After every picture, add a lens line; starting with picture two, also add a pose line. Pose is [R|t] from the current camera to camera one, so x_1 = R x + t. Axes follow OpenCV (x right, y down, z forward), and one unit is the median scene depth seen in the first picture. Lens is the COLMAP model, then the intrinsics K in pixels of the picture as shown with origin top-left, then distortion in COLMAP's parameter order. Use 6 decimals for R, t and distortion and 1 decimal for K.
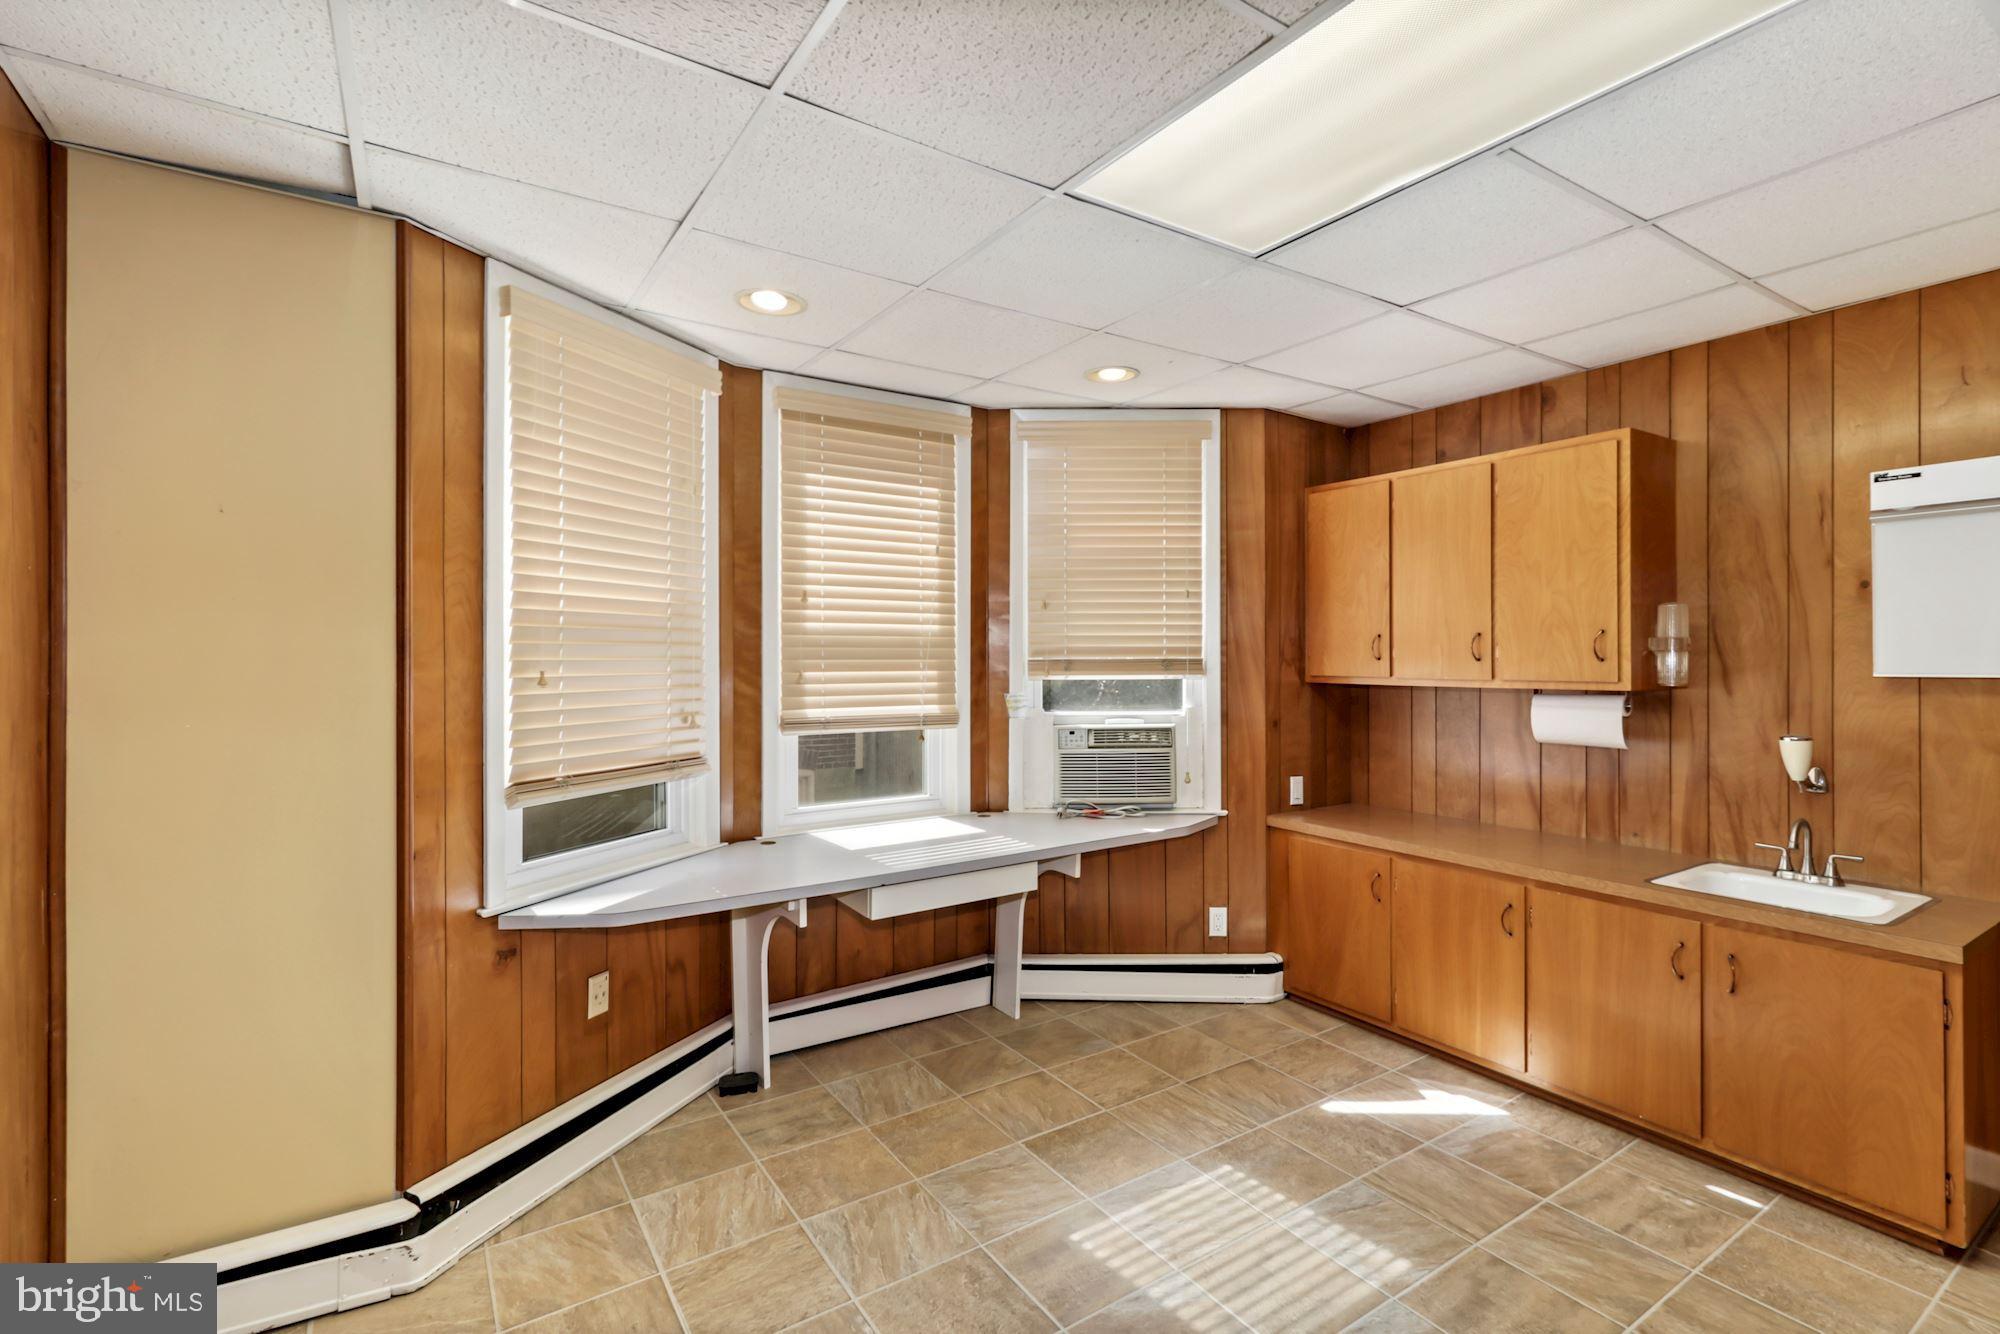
lens RADIAL K [[923.4, 0, 1007.2], [0, 923.4, 653.3], [0, 0, 1]] dist [0.000653, 0.000054]
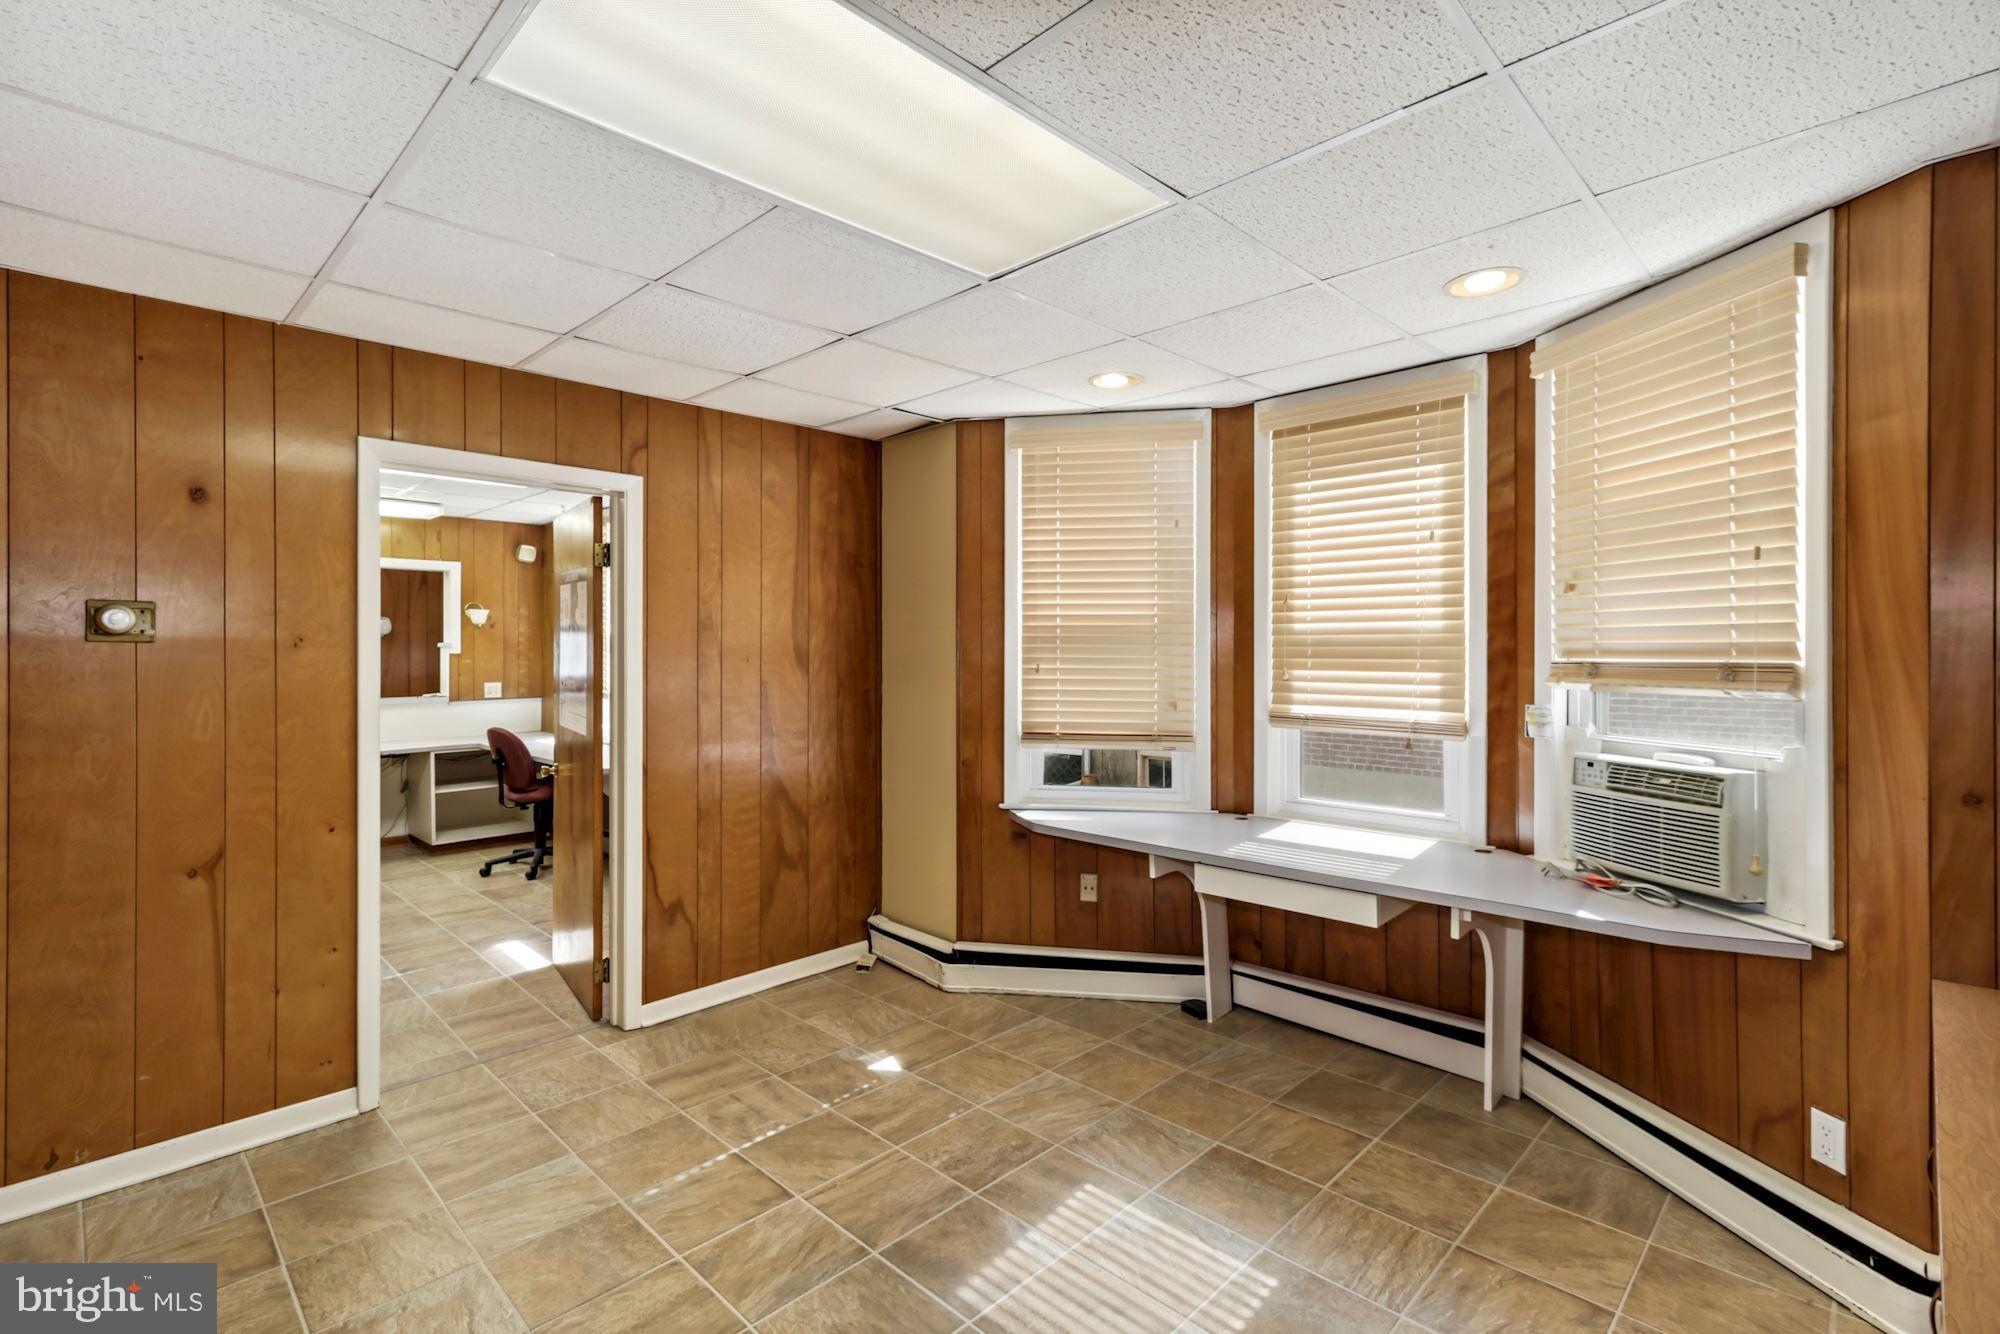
lens RADIAL K [[923.7, 0, 1004.9], [0, 923.7, 645.4], [0, 0, 1]] dist [0.000988, 0.000374]
pose [[0.197672, -0.006022, -0.980250, 0.763708], [0.000504, 0.999982, -0.006041, -0.002086], [0.980268, 0.000701, 0.197672, 0.463118]]
